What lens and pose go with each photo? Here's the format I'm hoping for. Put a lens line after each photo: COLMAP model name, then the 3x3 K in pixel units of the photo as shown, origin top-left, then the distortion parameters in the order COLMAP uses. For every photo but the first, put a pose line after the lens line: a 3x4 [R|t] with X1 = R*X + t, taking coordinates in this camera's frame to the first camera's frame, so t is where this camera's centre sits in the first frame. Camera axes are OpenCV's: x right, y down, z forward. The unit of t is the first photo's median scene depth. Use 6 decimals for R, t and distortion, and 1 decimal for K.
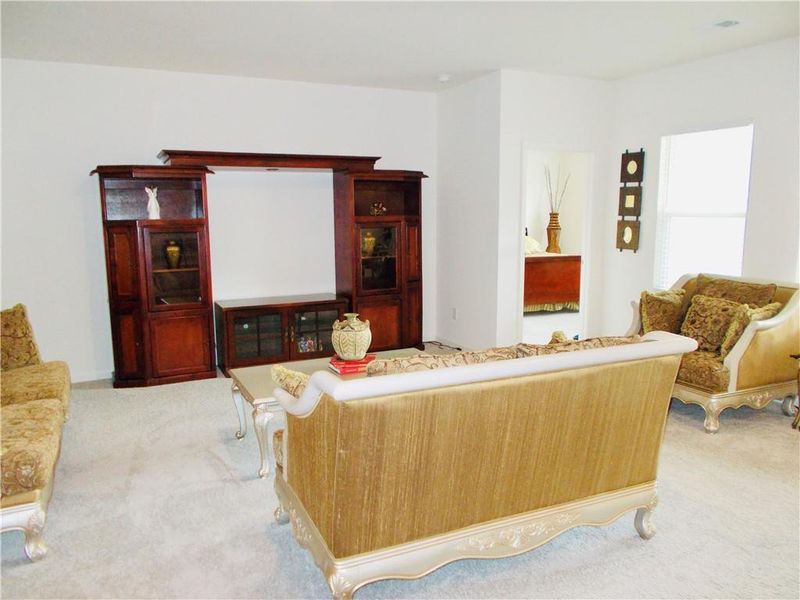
lens RADIAL K [[631.7, 0, 400.0], [0, 631.7, 297.7], [0, 0, 1]] dist [0.008480, -0.008540]
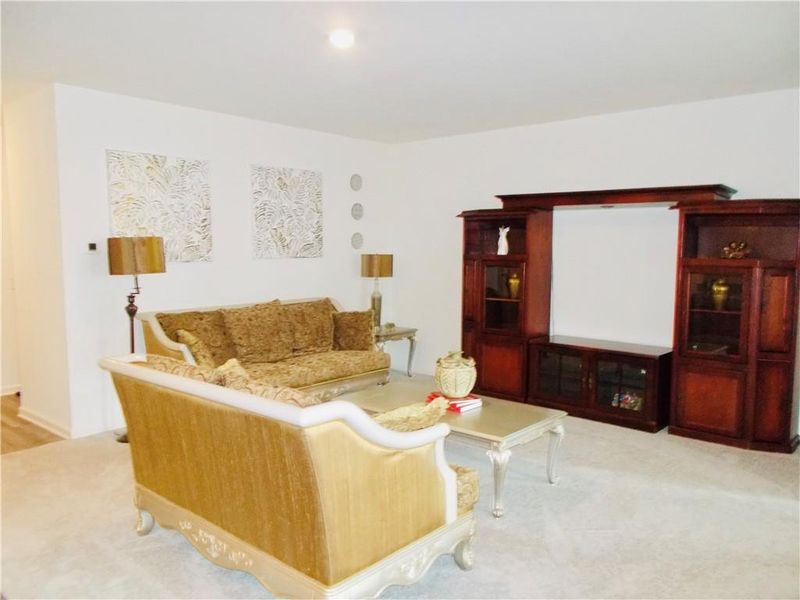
lens RADIAL K [[631.7, 0, 397.8], [0, 631.7, 301.8], [0, 0, 1]] dist [0.008480, -0.008540]
pose [[0.369641, 0.098089, -0.923983, 0.549001], [-0.140563, 0.988871, 0.048745, -0.060159], [0.918481, 0.111860, 0.379315, 0.349190]]
